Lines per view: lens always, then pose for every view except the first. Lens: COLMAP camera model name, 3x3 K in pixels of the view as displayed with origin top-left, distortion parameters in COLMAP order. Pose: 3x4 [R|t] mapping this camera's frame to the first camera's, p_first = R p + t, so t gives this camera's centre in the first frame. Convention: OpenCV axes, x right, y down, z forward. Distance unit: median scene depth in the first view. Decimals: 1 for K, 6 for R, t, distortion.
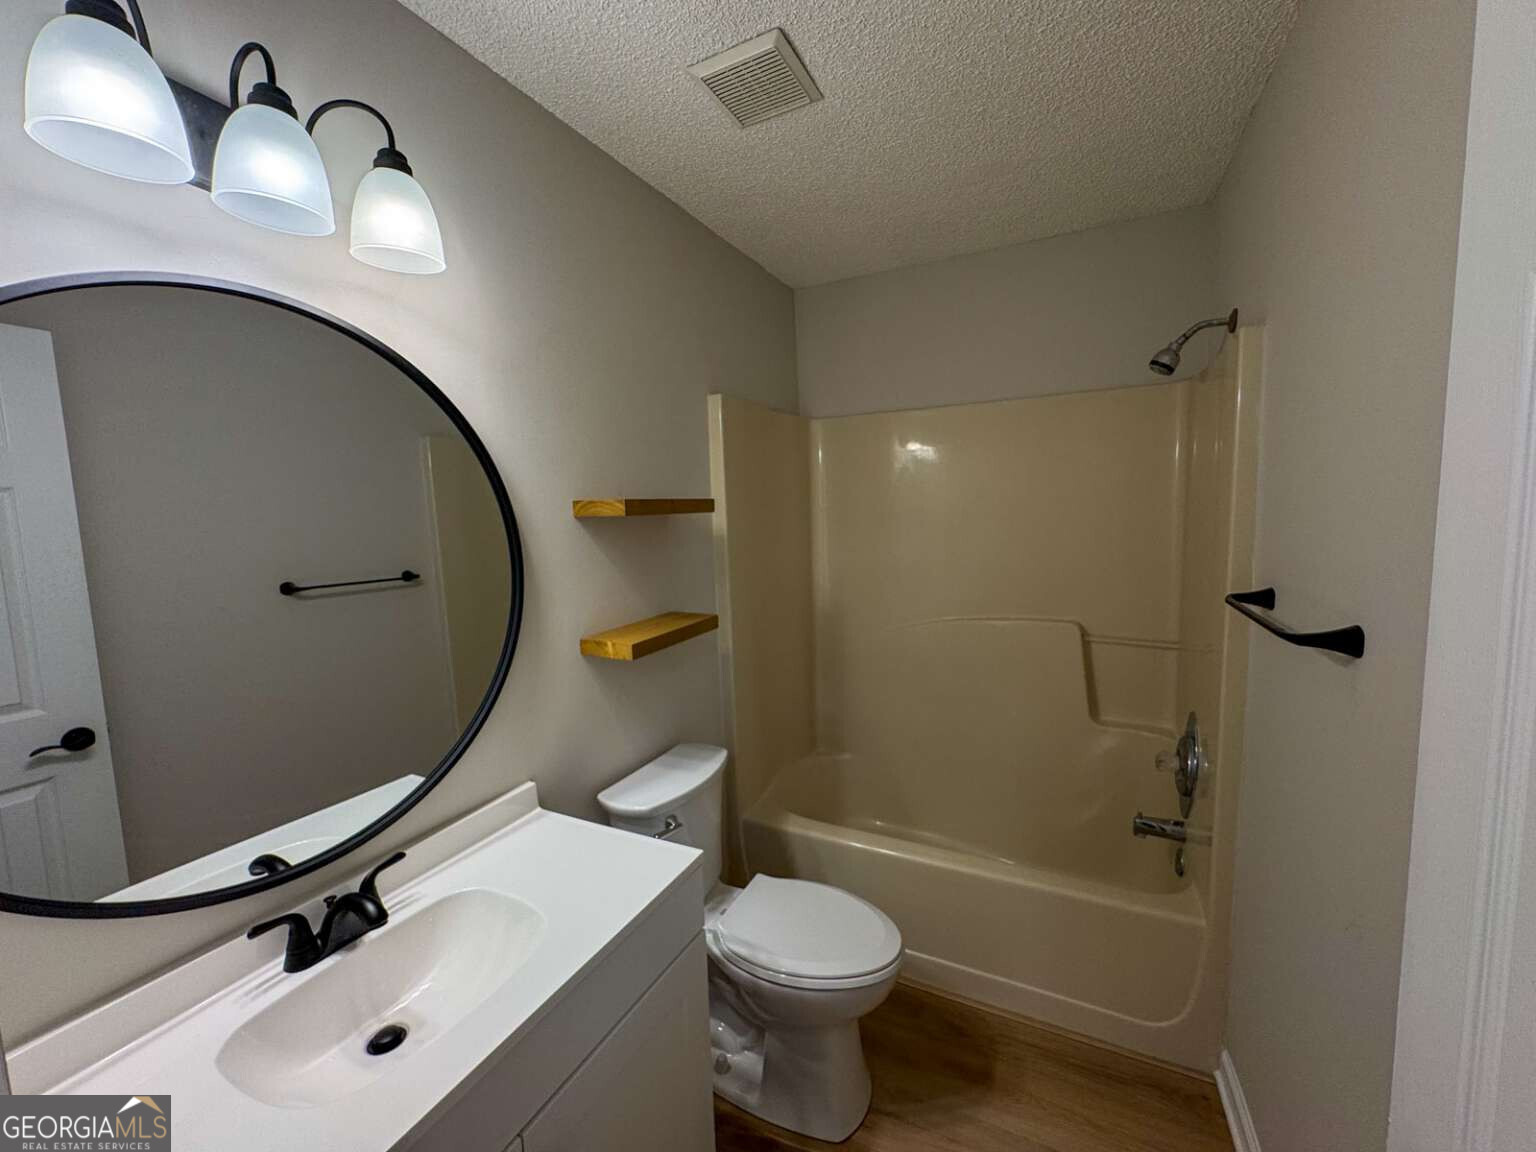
lens RADIAL K [[618.7, 0, 770.1], [0, 618.7, 577.5], [0, 0, 1]] dist [0.001412, 0.000180]
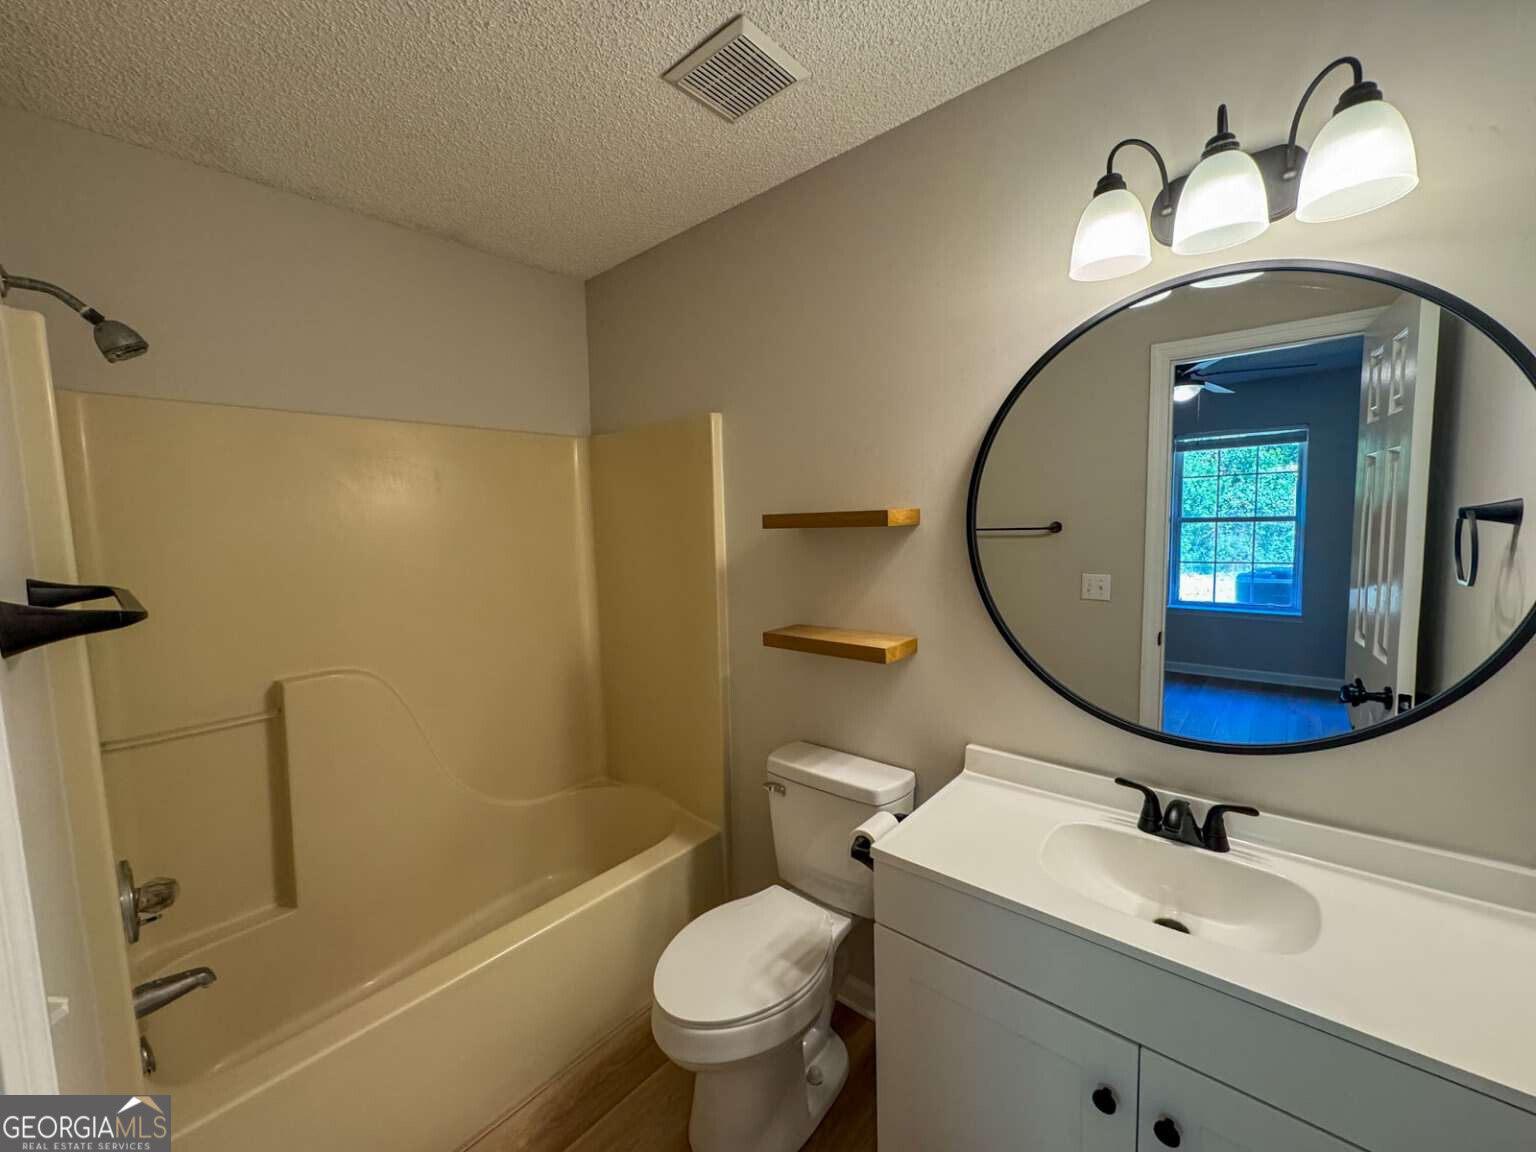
lens RADIAL K [[618.7, 0, 767.3], [0, 618.7, 574.5], [0, 0, 1]] dist [0.001412, 0.000180]
pose [[-0.227077, 0.113674, -0.967220, 0.631797], [-0.071884, 0.988499, 0.133051, -0.024770], [0.971220, 0.099740, -0.216294, 0.446380]]
